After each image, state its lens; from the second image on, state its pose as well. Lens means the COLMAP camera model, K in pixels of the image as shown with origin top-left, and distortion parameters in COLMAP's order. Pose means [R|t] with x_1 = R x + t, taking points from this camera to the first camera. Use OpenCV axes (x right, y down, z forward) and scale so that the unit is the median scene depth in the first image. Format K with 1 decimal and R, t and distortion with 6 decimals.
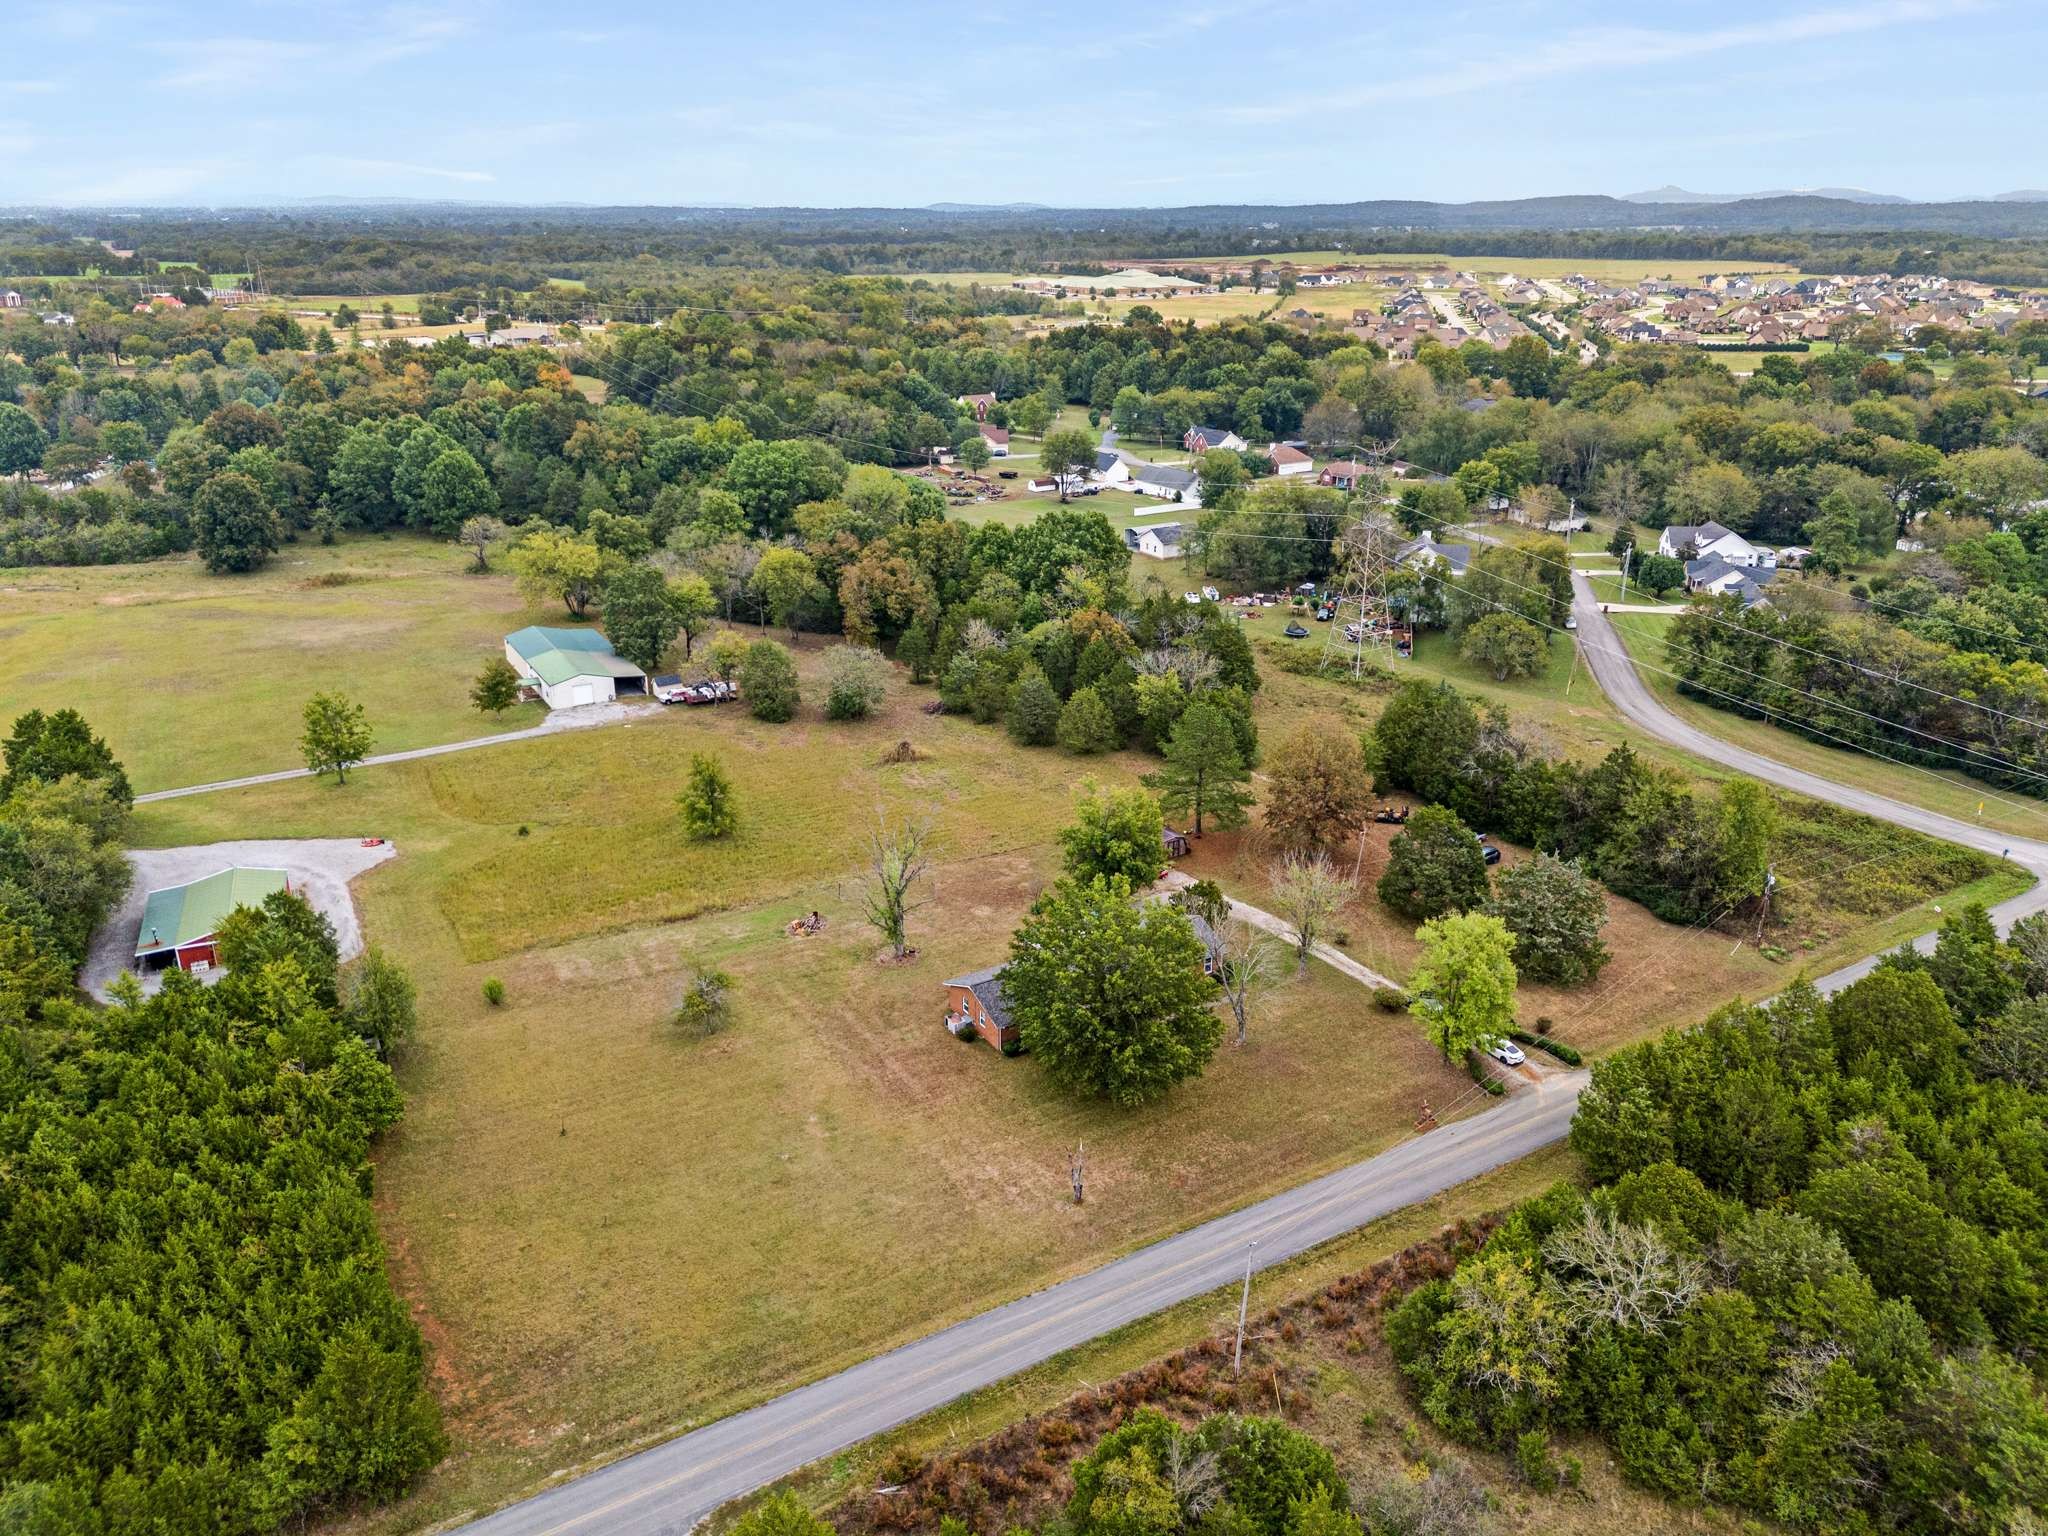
lens RADIAL K [[1541.8, 0, 1022.9], [0, 1541.8, 760.2], [0, 0, 1]] dist [0.061804, -0.052990]
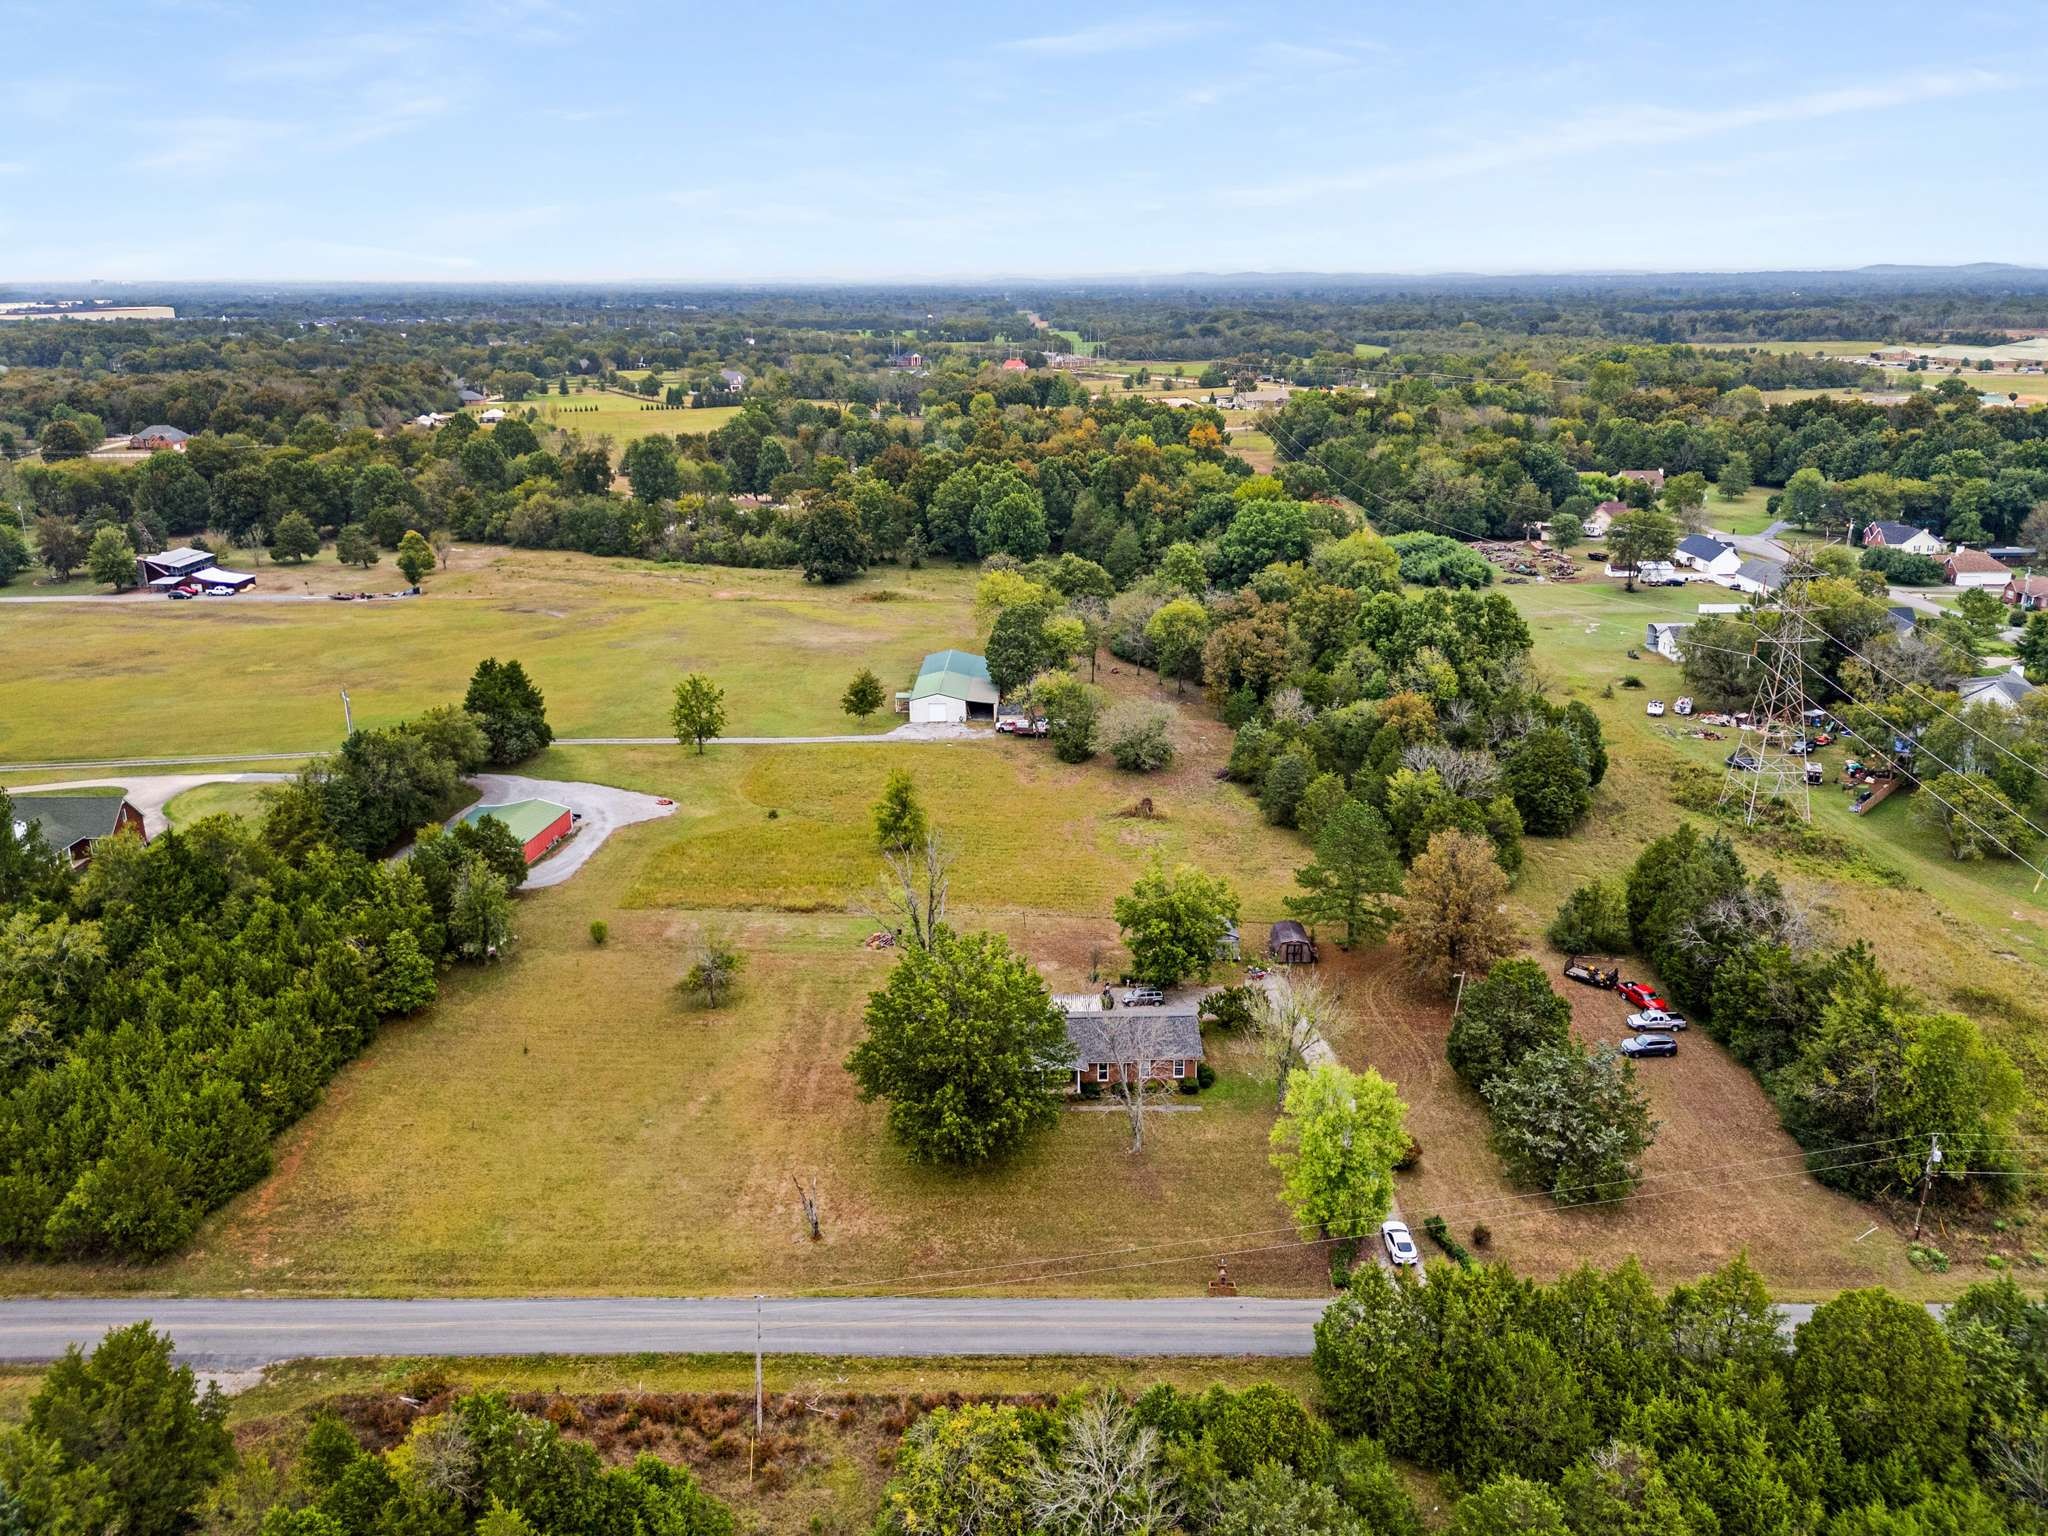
lens RADIAL K [[1541.8, 0, 1024.8], [0, 1541.8, 773.9], [0, 0, 1]] dist [0.061804, -0.052990]
pose [[0.844893, 0.154917, -0.512012, 0.248794], [-0.172126, 0.984976, 0.013987, -0.019017], [0.506486, 0.076314, 0.858864, 0.075059]]
